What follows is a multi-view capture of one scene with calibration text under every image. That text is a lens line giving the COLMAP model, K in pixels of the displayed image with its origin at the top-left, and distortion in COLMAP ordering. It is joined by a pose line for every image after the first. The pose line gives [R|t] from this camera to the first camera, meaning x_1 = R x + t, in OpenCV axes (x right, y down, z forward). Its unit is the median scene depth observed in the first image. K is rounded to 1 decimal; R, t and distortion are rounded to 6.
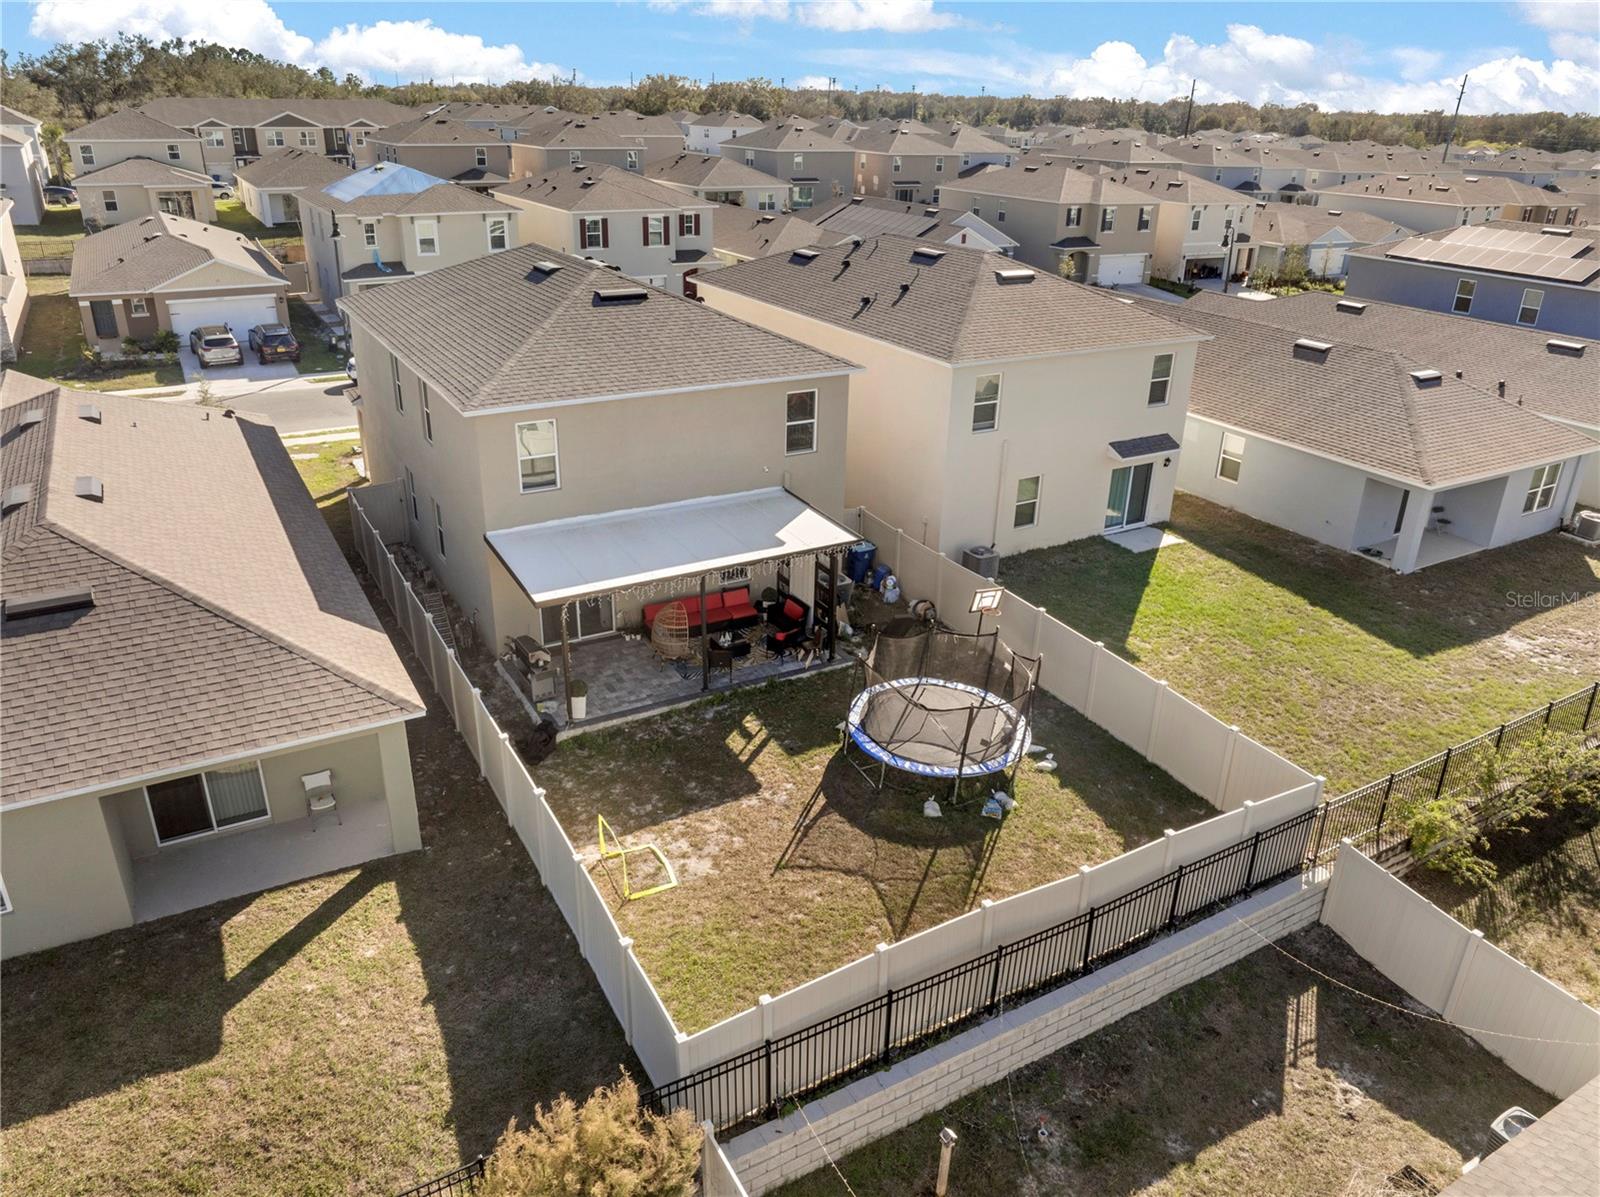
lens RADIAL K [[1125.9, 0, 806.7], [0, 1125.9, 608.3], [0, 0, 1]] dist [-0.036947, 0.004768]
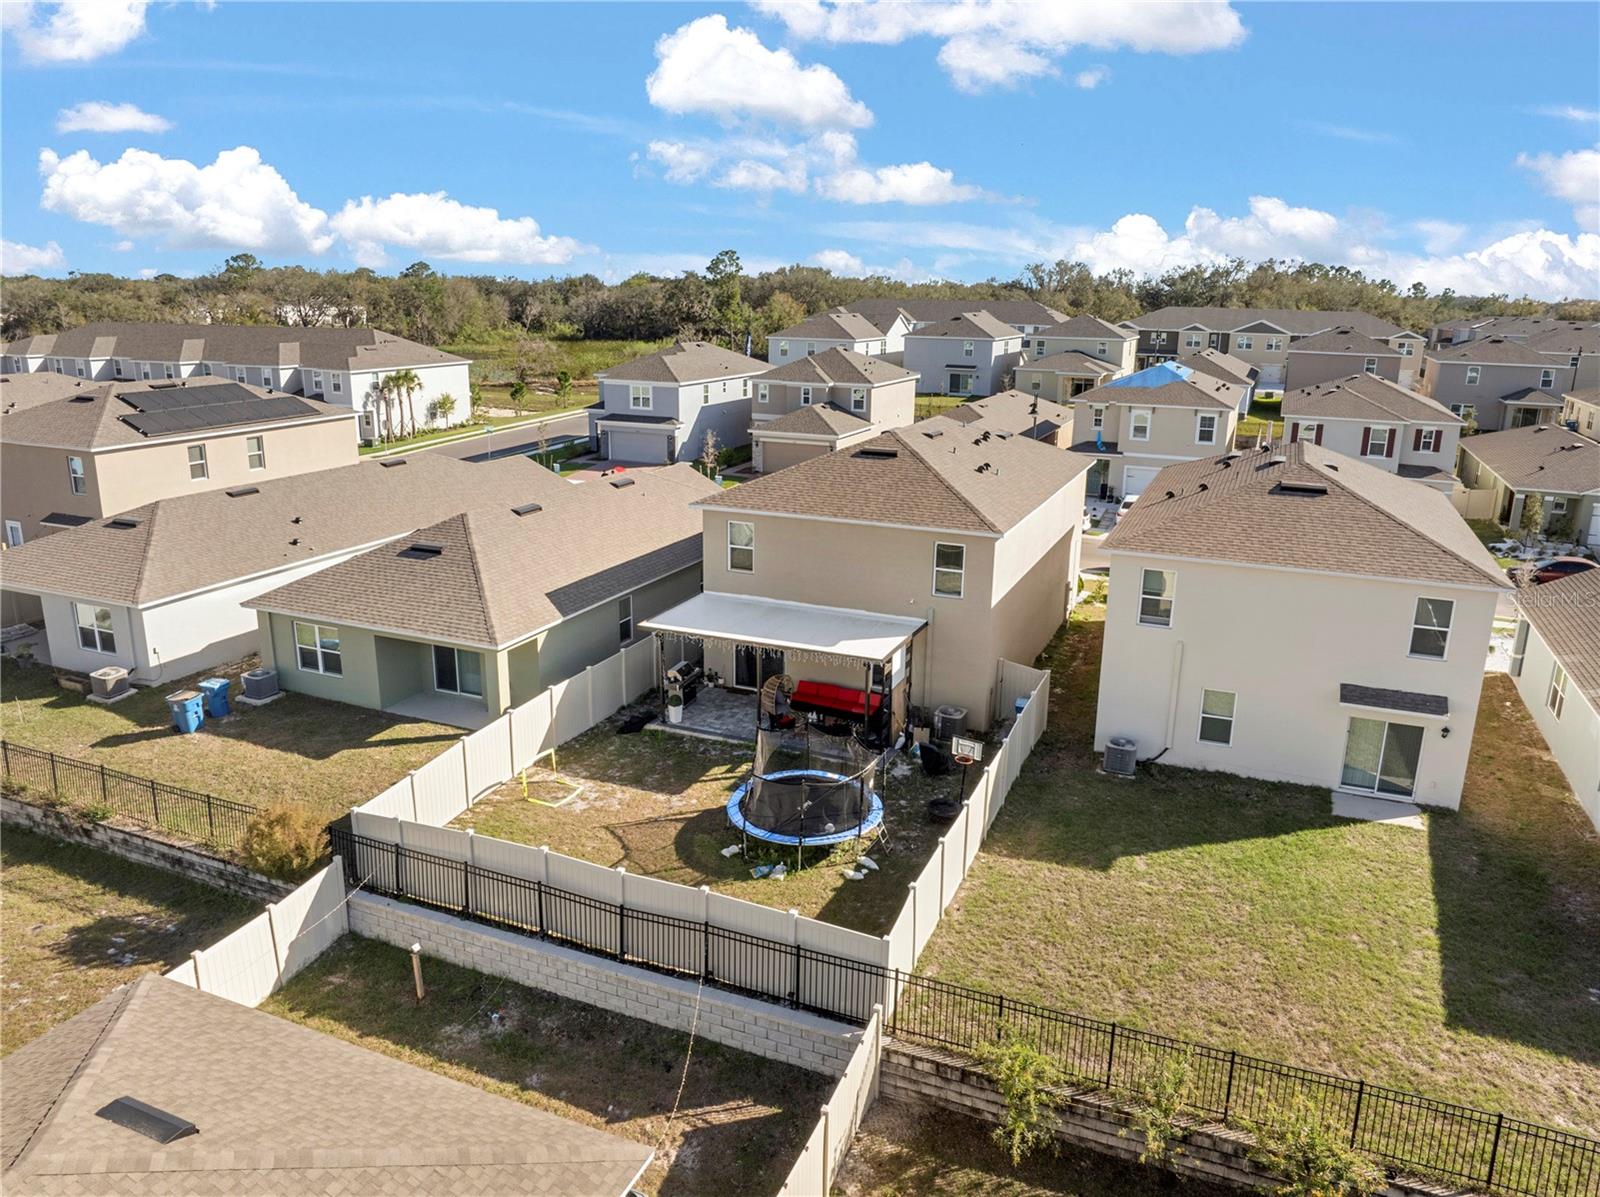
lens RADIAL K [[1125.9, 0, 797.6], [0, 1125.9, 594.3], [0, 0, 1]] dist [-0.036947, 0.004768]
pose [[0.597043, 0.194751, -0.778210, 0.969245], [-0.332206, 0.943018, -0.018874, -0.080052], [0.730191, 0.269794, 0.627720, 0.187997]]
